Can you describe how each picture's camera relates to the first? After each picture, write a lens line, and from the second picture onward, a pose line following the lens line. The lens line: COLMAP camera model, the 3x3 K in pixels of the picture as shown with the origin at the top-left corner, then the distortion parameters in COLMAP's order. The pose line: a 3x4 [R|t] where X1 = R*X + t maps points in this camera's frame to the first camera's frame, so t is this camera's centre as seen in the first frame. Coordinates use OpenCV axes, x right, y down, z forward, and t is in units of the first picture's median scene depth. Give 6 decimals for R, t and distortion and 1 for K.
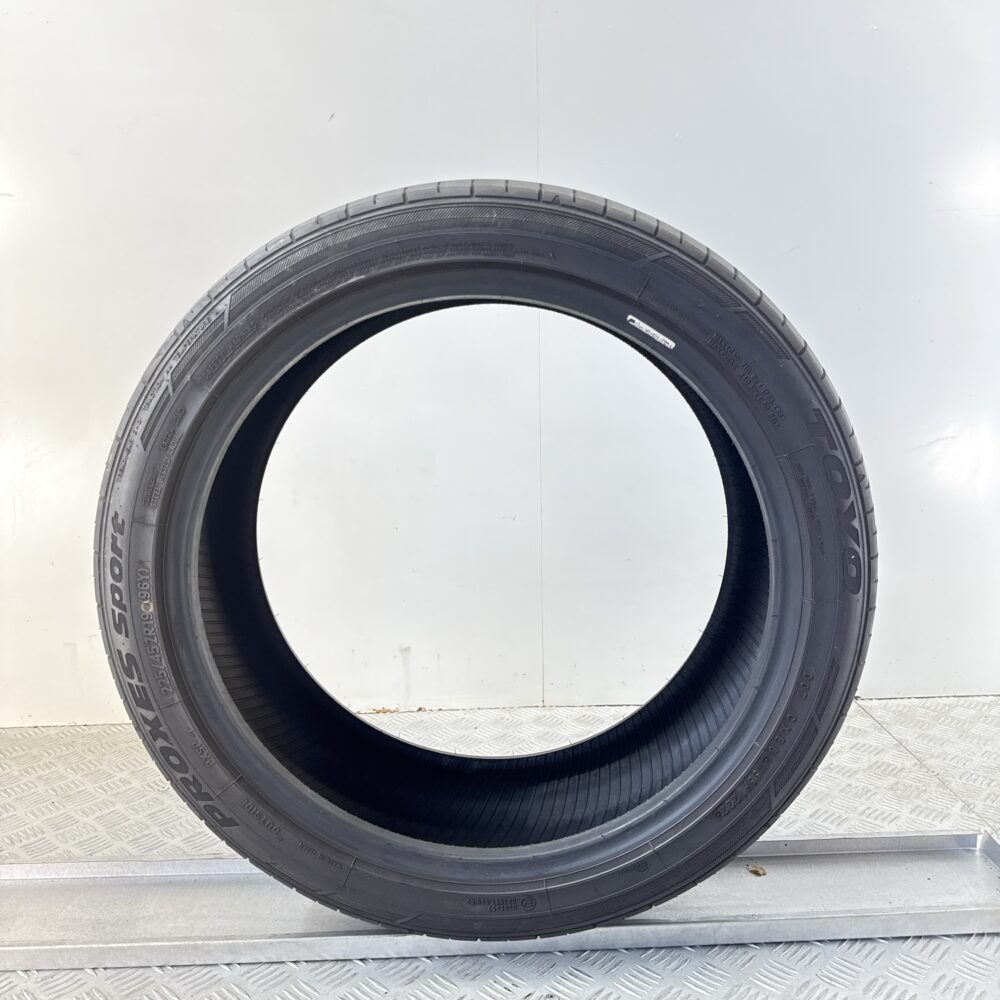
lens RADIAL K [[927.8, 0, 503.8], [0, 927.8, 500.9], [0, 0, 1]] dist [0.045339, -0.028387]
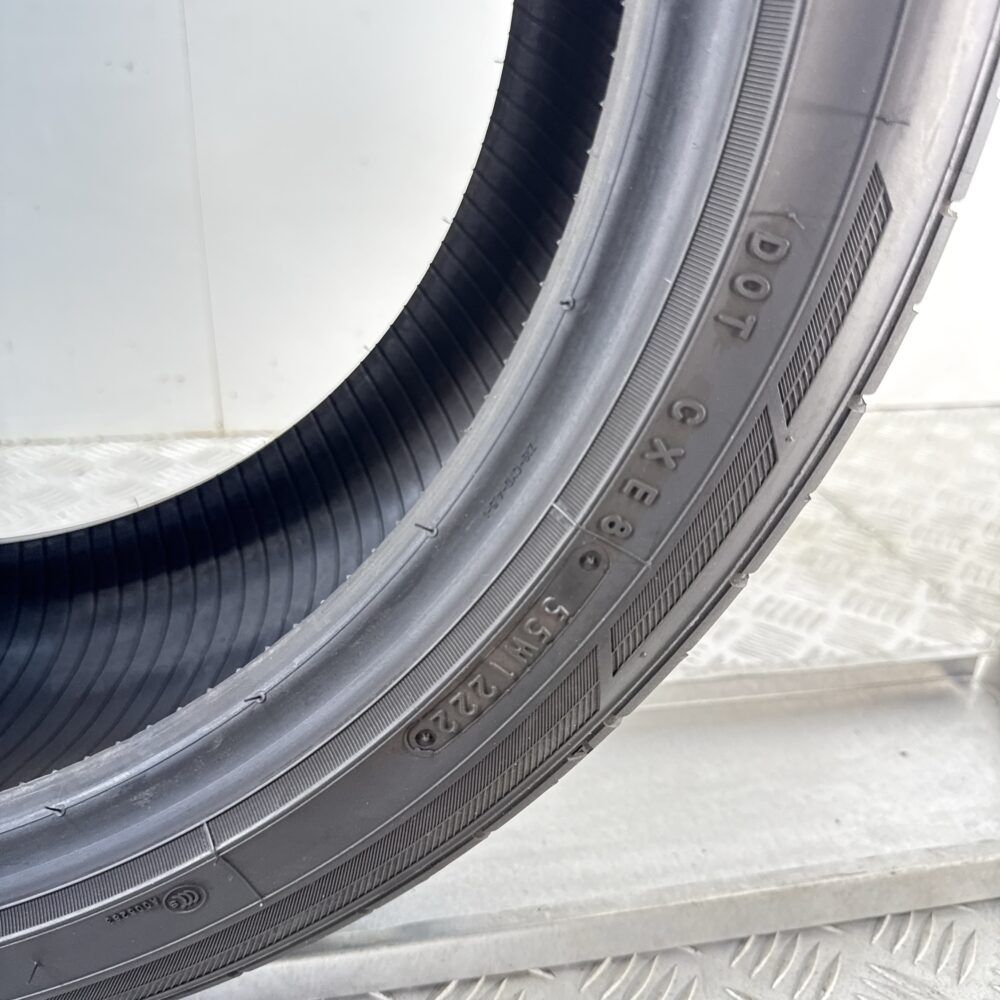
lens RADIAL K [[927.8, 0, 501.3], [0, 927.8, 493.8], [0, 0, 1]] dist [0.045339, -0.028387]
pose [[0.986240, -0.022200, 0.163821, 0.167330], [-0.021361, 0.965522, 0.259442, 0.147998], [-0.163932, -0.259372, 0.951763, 0.593976]]
